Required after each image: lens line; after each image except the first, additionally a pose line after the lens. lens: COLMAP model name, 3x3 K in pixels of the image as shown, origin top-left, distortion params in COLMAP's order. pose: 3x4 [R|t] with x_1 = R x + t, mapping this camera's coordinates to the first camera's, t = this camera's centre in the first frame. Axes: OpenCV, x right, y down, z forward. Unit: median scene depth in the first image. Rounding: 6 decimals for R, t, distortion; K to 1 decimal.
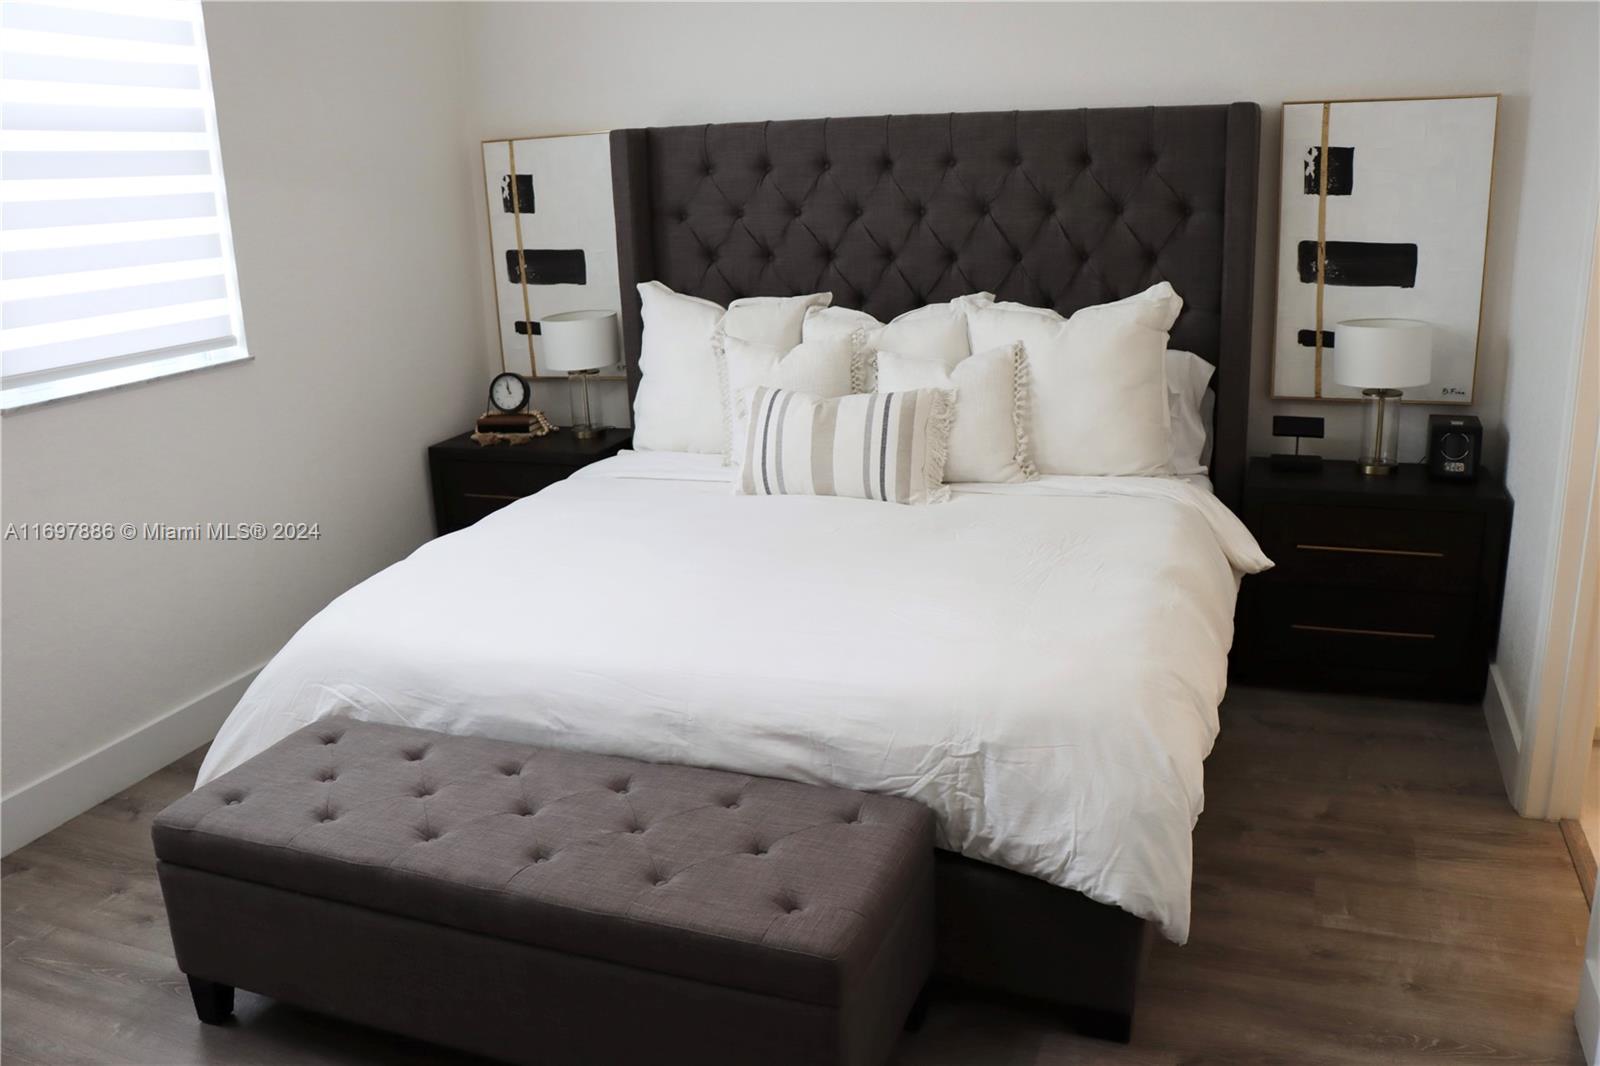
lens RADIAL K [[1314.9, 0, 791.2], [0, 1314.9, 533.2], [0, 0, 1]] dist [-0.185480, 0.153509]
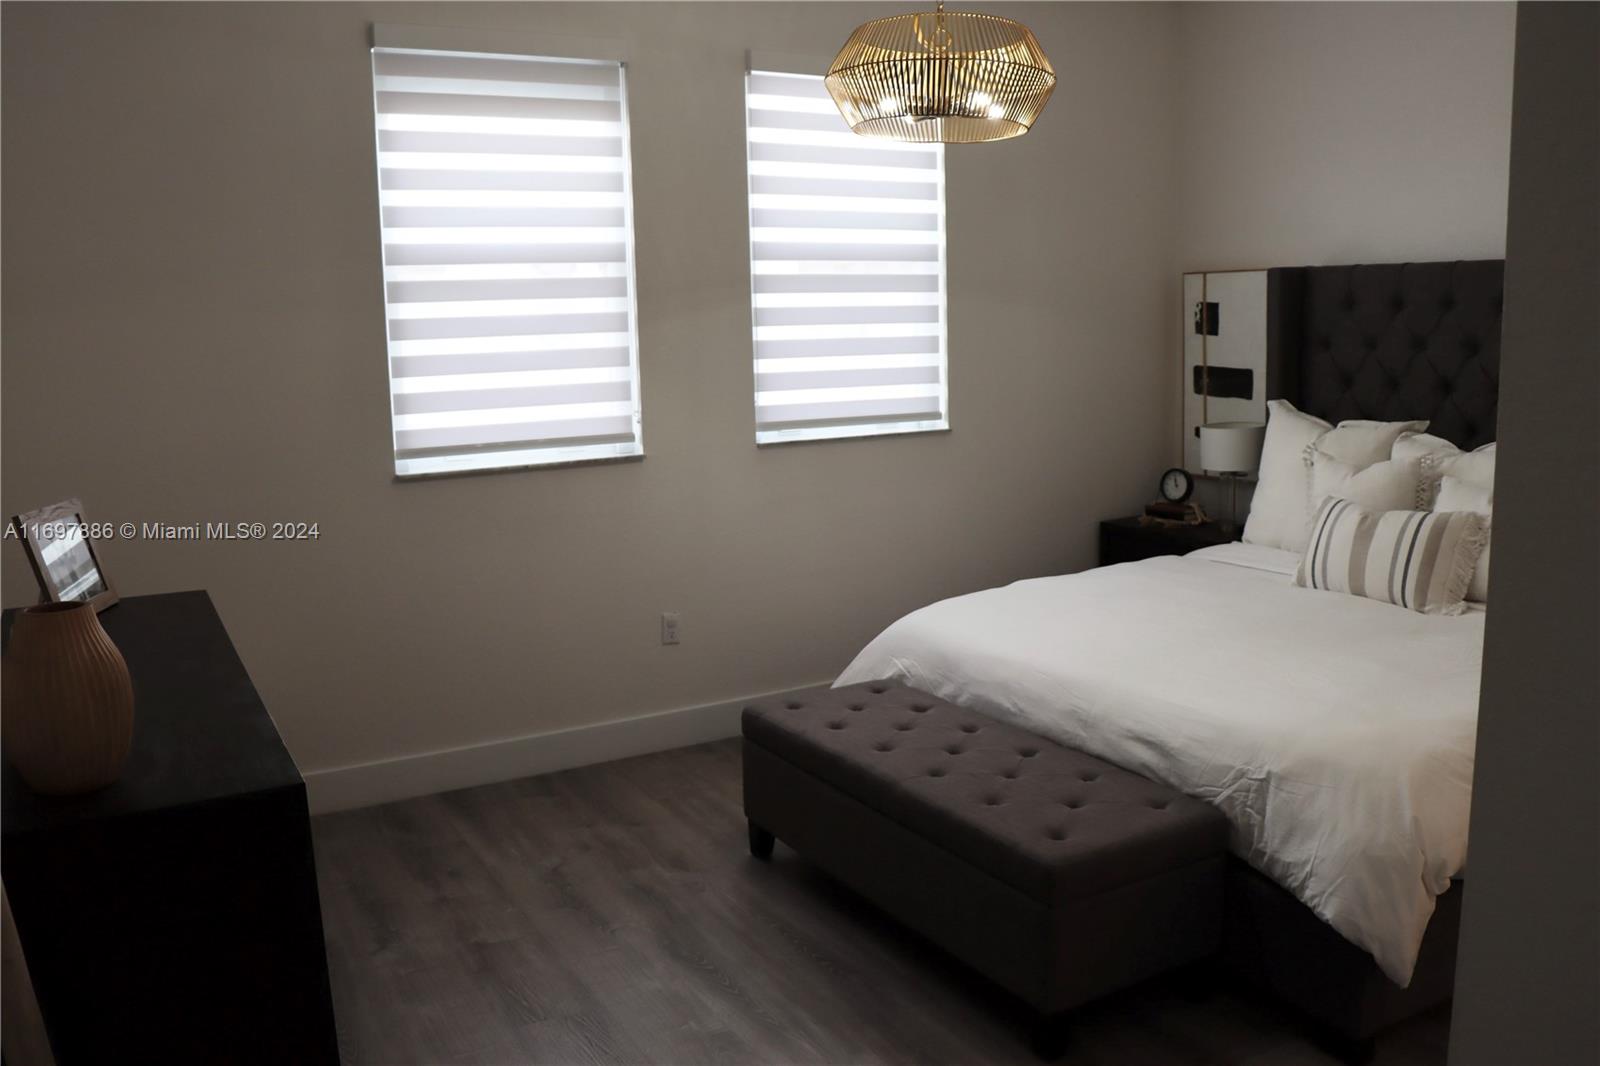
lens RADIAL K [[1314.9, 0, 790.3], [0, 1314.9, 521.3], [0, 0, 1]] dist [-0.185480, 0.153509]
pose [[0.771280, 0.118585, -0.625351, 0.332896], [-0.176919, 0.983716, -0.031662, 0.029648], [0.611413, 0.135057, 0.779701, -0.157865]]
